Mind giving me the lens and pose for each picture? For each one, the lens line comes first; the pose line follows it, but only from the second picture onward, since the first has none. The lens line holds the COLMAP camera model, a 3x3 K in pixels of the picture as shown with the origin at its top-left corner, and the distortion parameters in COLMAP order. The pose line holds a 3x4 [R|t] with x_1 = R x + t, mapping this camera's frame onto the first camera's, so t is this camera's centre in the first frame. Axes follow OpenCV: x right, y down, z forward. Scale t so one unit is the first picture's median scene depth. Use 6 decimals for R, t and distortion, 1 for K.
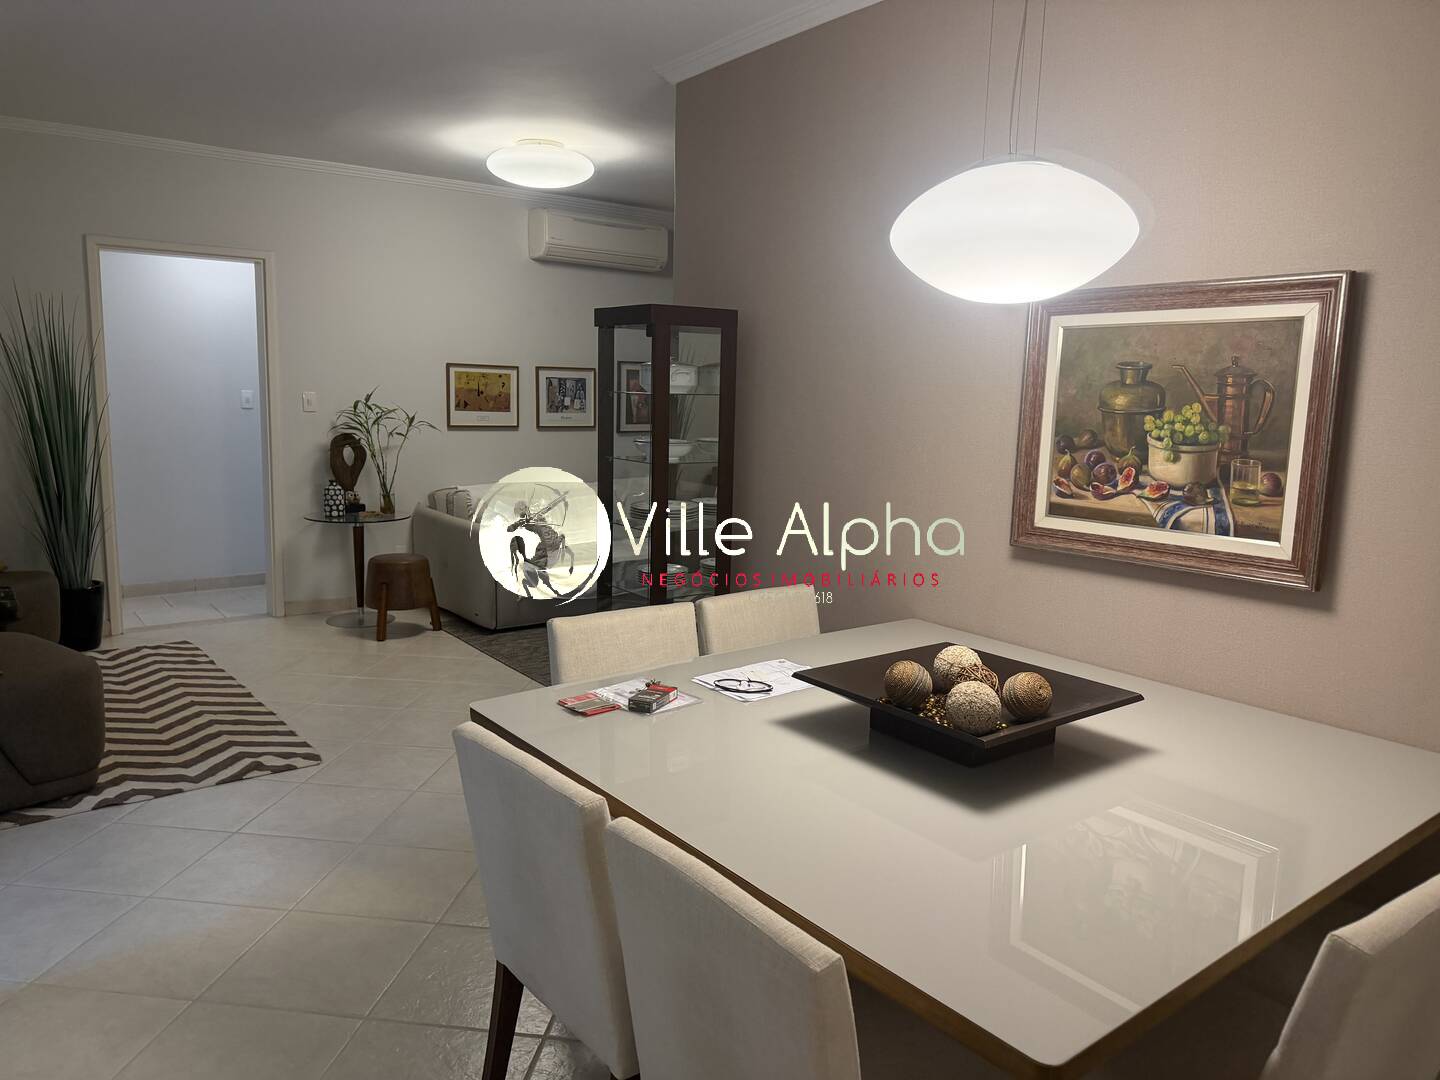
lens RADIAL K [[1015.0, 0, 732.0], [0, 1015.0, 549.5], [0, 0, 1]] dist [0.043630, -0.054314]
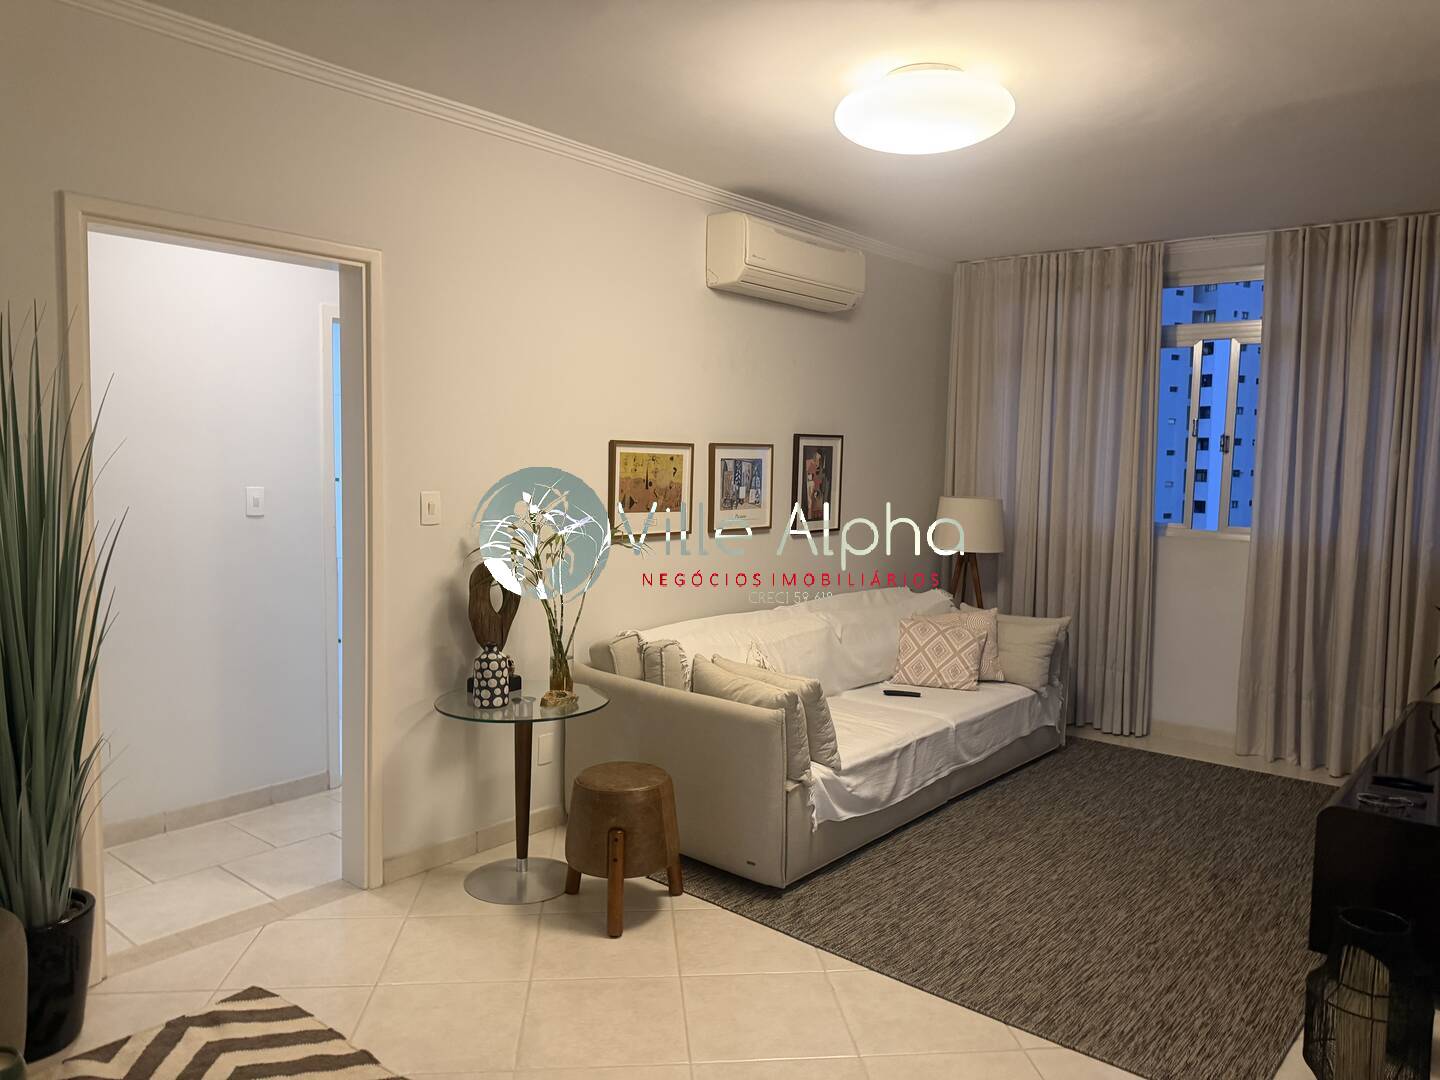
lens RADIAL K [[1015.0, 0, 729.8], [0, 1015.0, 527.3], [0, 0, 1]] dist [0.043630, -0.054314]
pose [[0.980360, -0.025440, 0.195568, -0.323999], [0.043407, 0.995162, -0.088139, -0.066846], [-0.192380, 0.094897, 0.976721, 0.359291]]
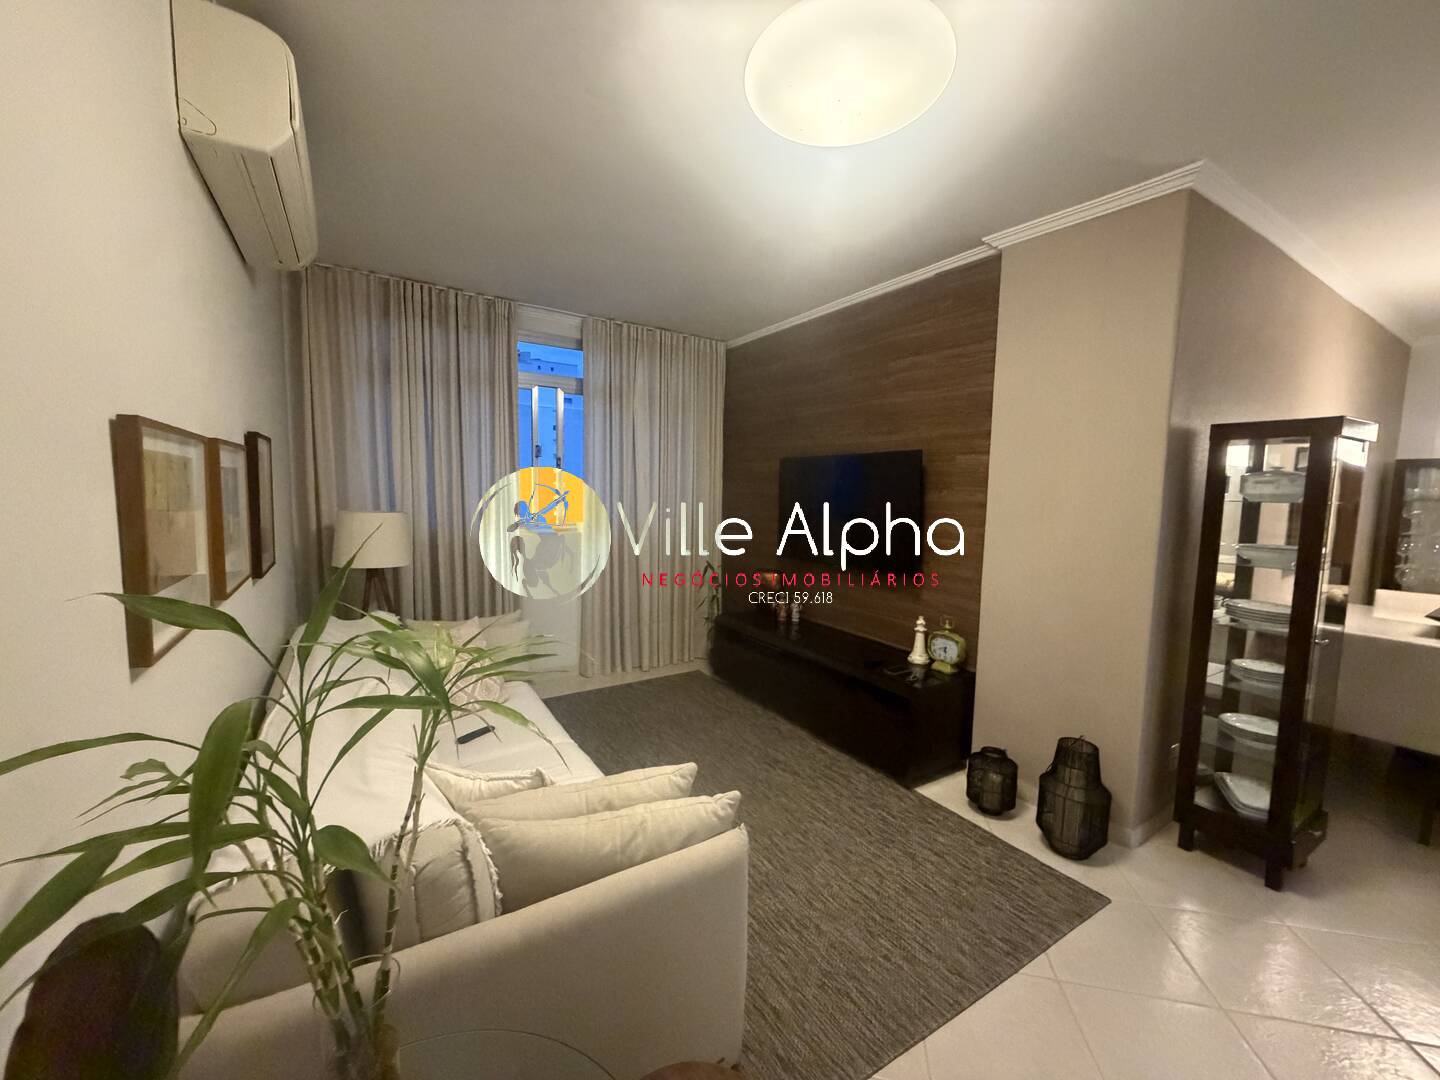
lens RADIAL K [[573.7, 0, 711.3], [0, 573.7, 539.0], [0, 0, 1]] dist [-0.004103, 0.001611]
pose [[0.117646, -0.120384, 0.985732, -0.390033], [0.150068, 0.983381, 0.102186, -0.140525], [-0.981651, 0.135905, 0.133756, 0.800499]]
